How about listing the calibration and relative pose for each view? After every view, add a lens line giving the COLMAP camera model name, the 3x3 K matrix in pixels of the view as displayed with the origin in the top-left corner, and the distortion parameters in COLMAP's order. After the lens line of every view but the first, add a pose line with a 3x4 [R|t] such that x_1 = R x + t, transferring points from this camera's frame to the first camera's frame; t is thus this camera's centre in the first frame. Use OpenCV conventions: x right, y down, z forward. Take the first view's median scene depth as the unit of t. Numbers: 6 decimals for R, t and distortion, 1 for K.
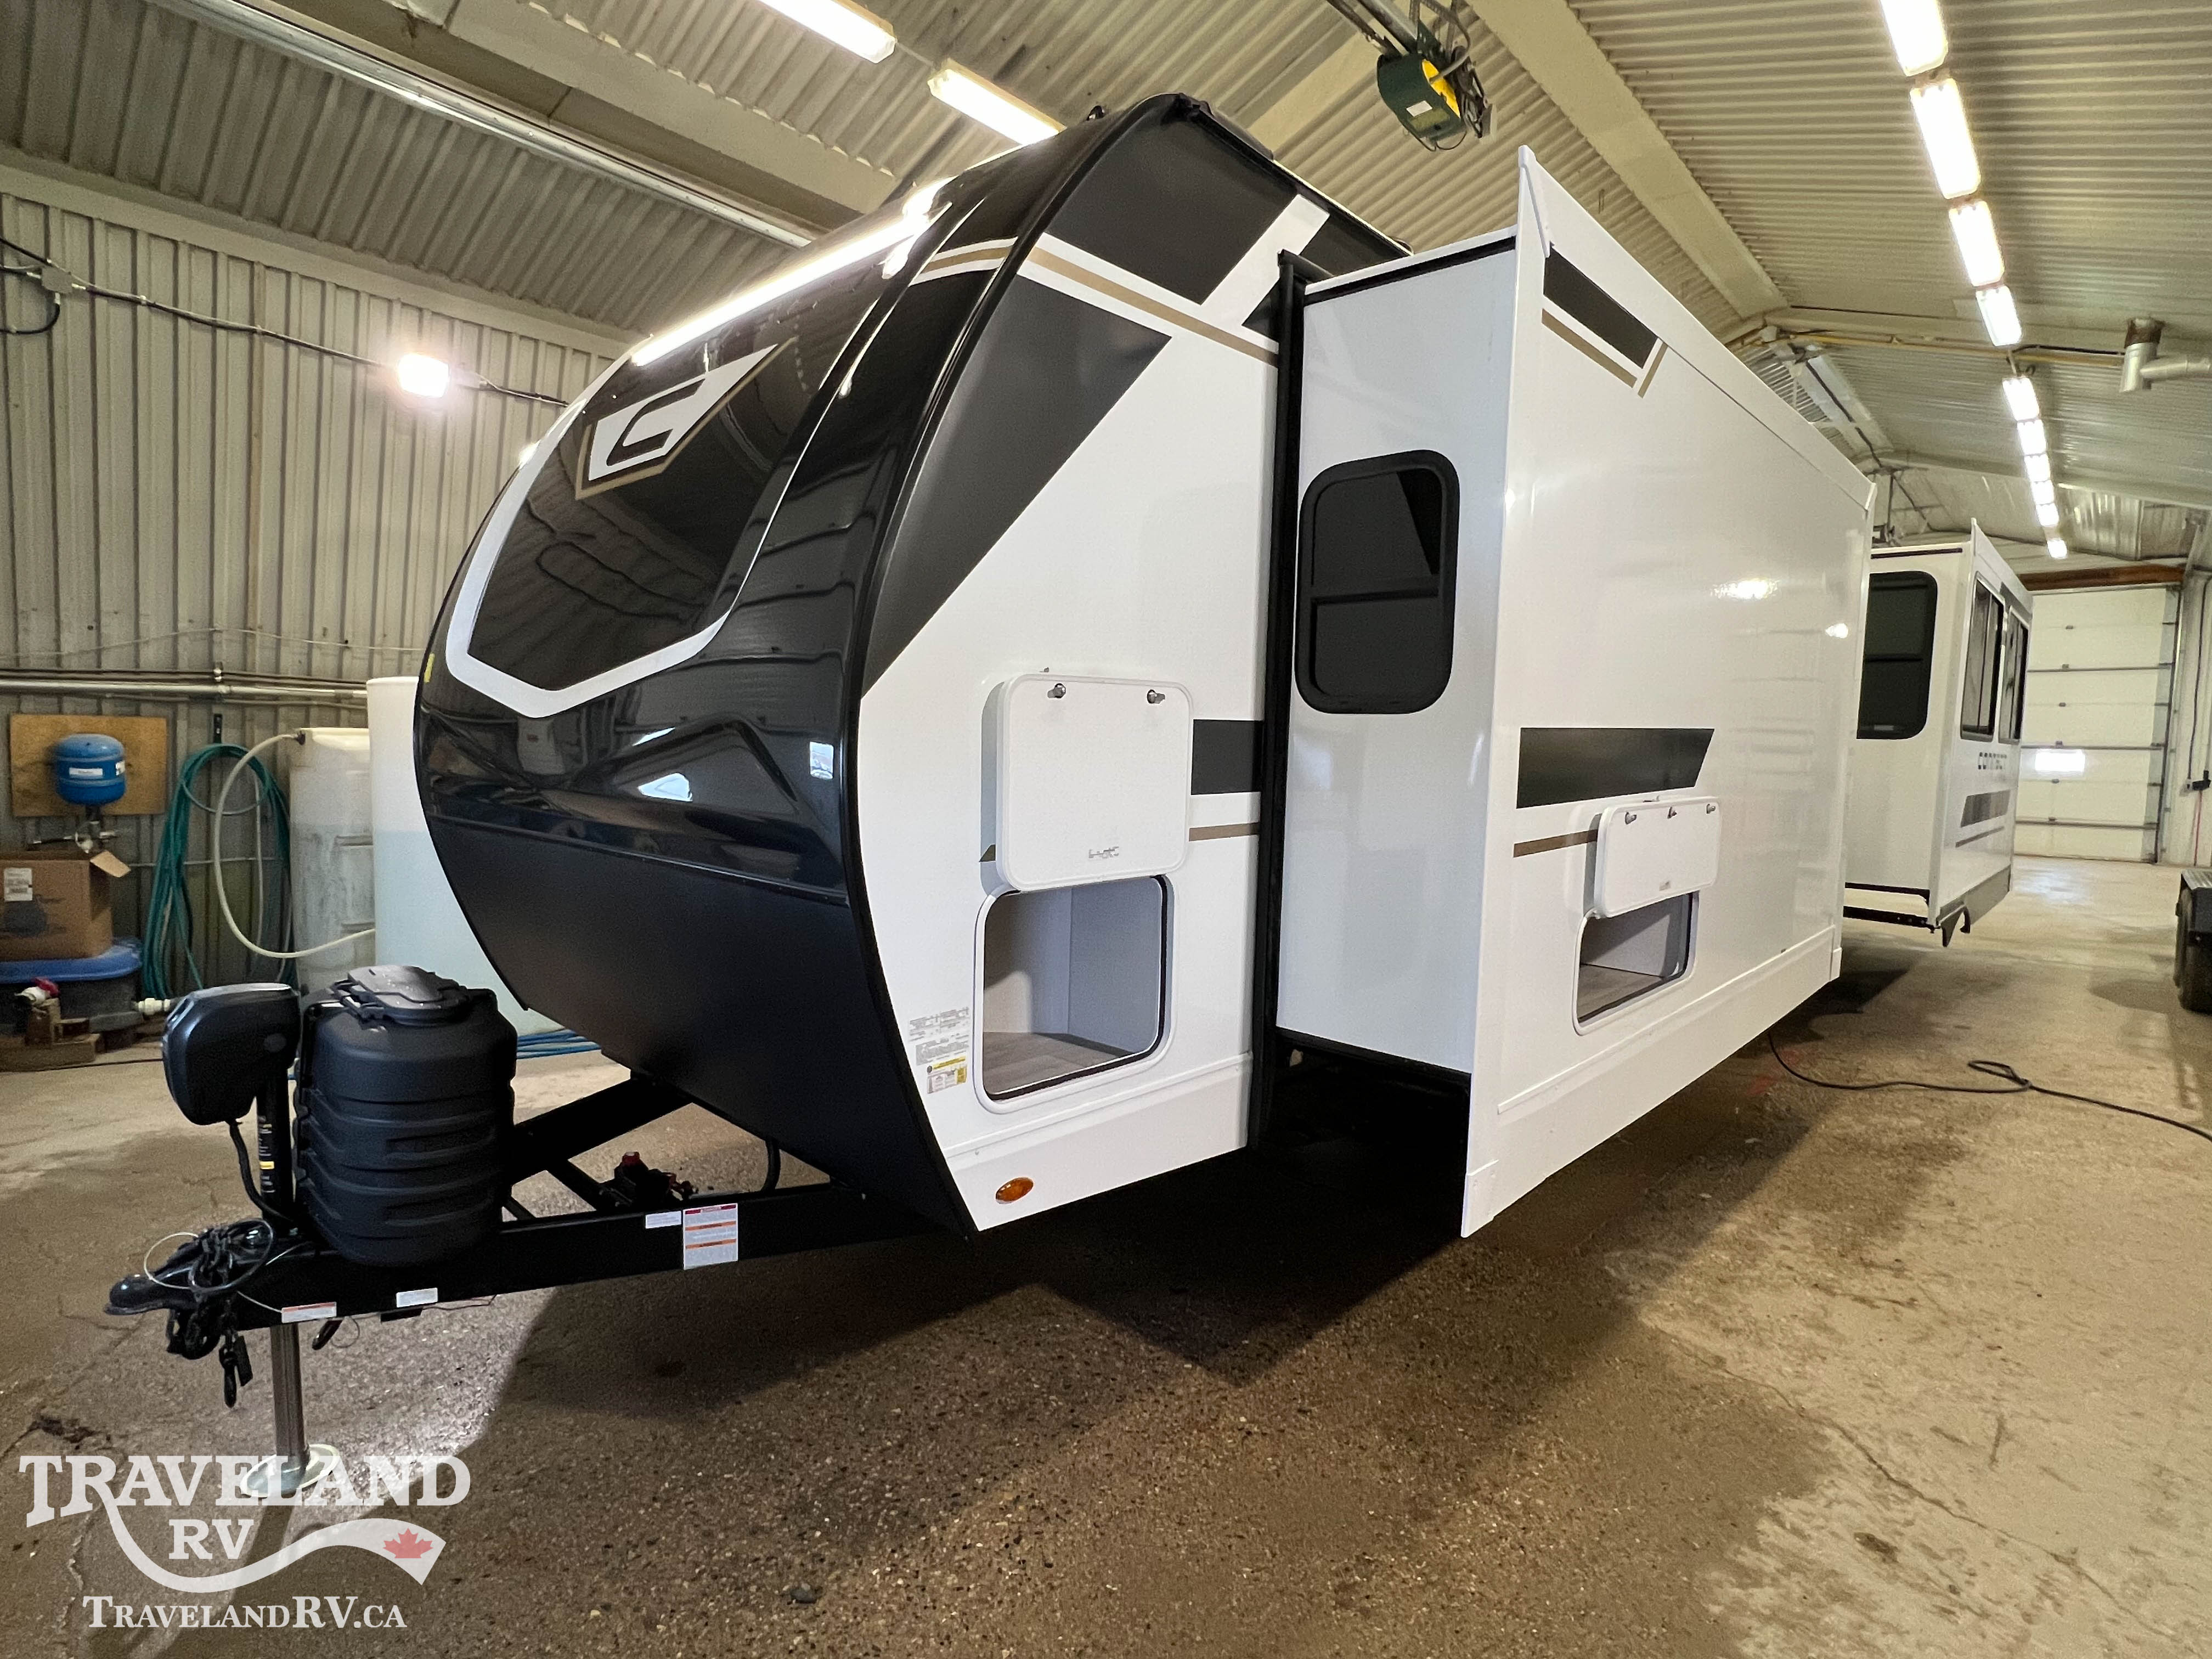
lens RADIAL K [[1117.7, 0, 1106.0], [0, 1117.7, 829.5], [0, 0, 1]] dist [-0.003103, -0.000667]
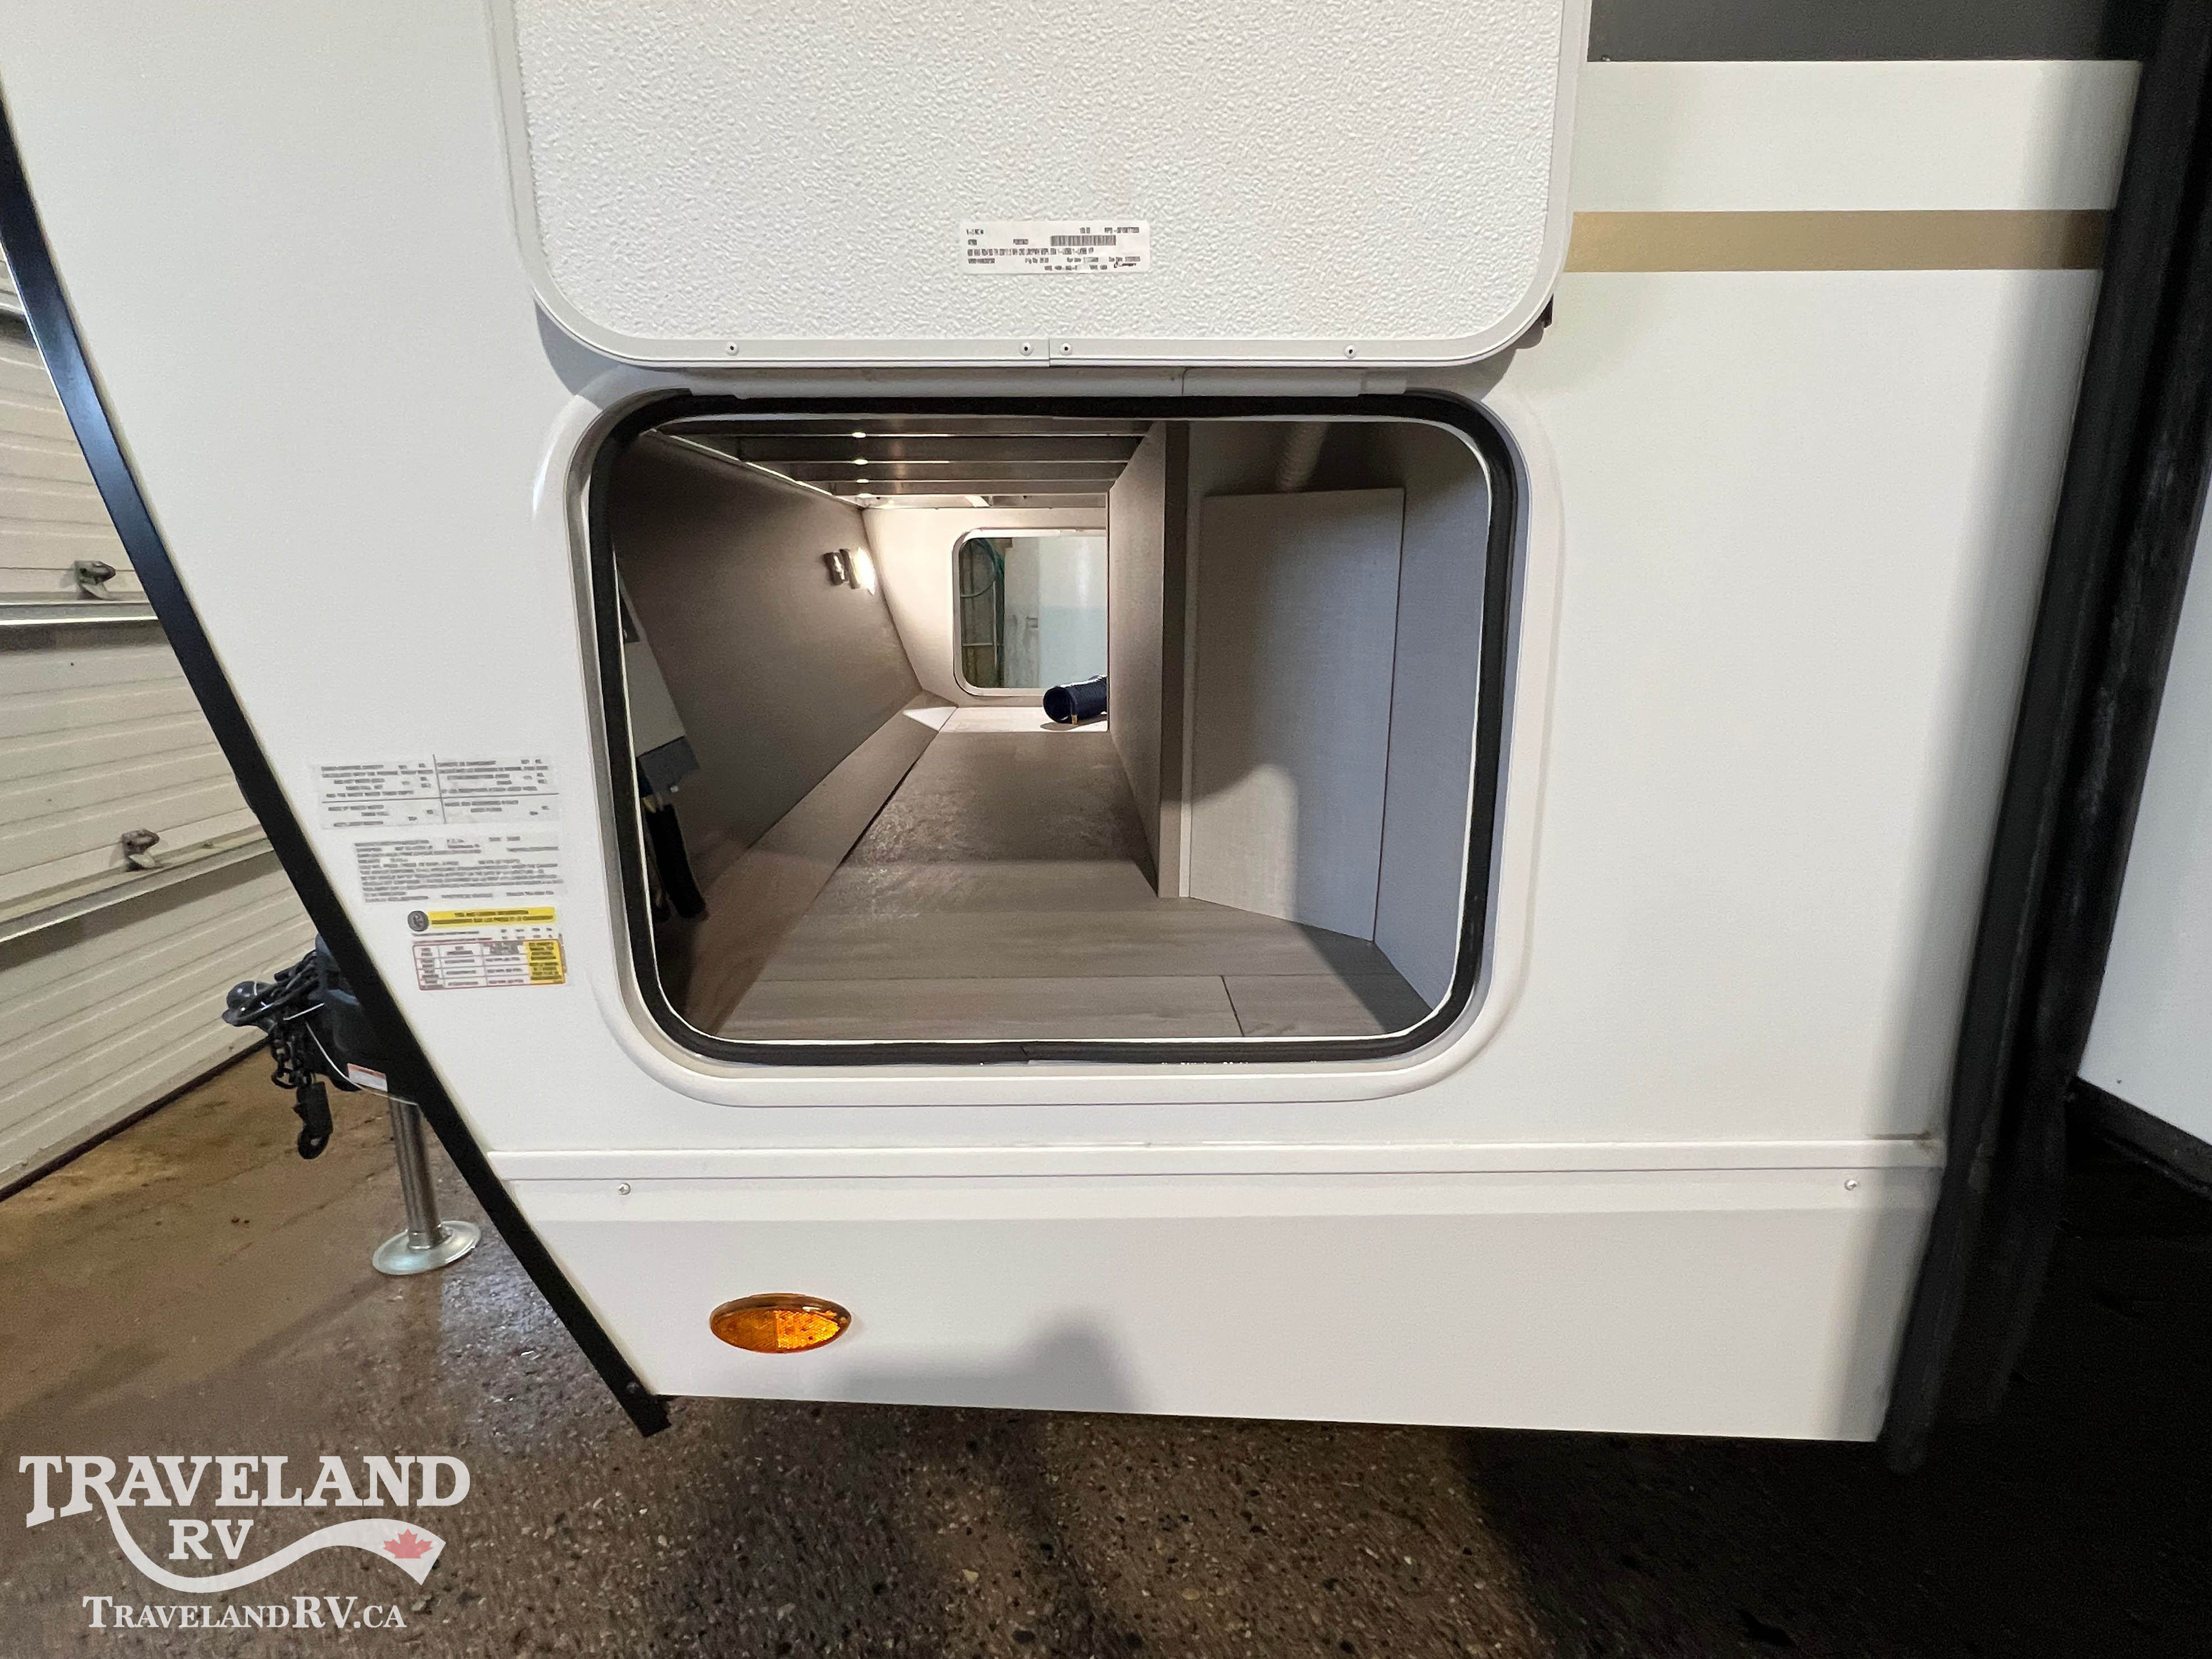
lens RADIAL K [[1117.7, 0, 1106.0], [0, 1117.7, 829.5], [0, 0, 1]] dist [-0.003103, -0.000667]
pose [[0.703085, 0.132631, -0.698627, 0.218166], [-0.043770, 0.988661, 0.143644, 0.124168], [0.709757, -0.070415, 0.700918, 0.880581]]
